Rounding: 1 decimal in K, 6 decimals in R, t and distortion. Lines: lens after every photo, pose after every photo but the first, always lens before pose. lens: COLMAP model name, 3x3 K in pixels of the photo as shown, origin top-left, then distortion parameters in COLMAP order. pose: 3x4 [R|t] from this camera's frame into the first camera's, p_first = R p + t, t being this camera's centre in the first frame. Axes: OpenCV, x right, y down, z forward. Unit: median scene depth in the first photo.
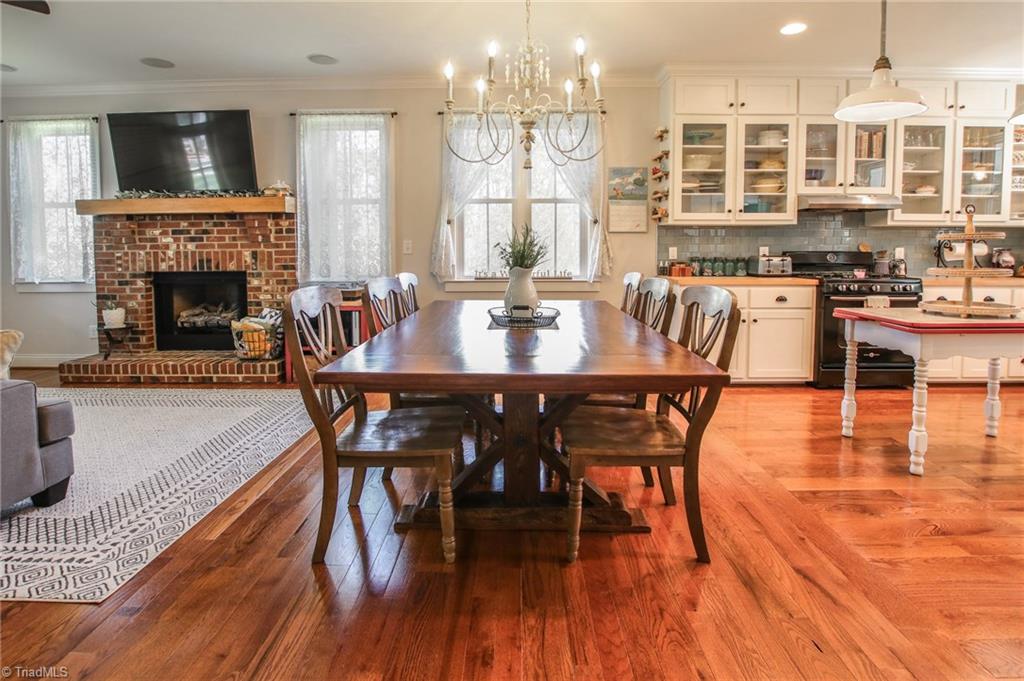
lens RADIAL K [[501.1, 0, 511.1], [0, 501.1, 274.6], [0, 0, 1]] dist [-0.045747, 0.000226]
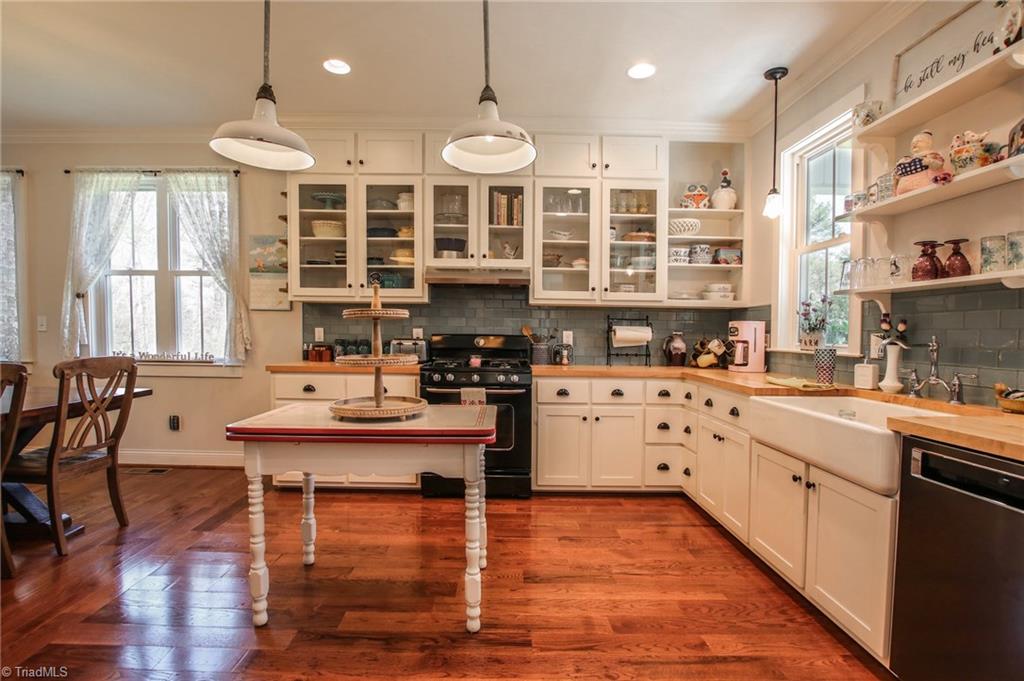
lens RADIAL K [[595.4, 0, 514.3], [0, 595.4, 351.4], [0, 0, 1]] dist [-0.056905, -0.000016]
pose [[0.998972, 0.013432, 0.043286, 0.681998], [-0.012554, 0.999711, -0.020498, 0.001346], [-0.043549, 0.019933, 0.998852, -0.028926]]
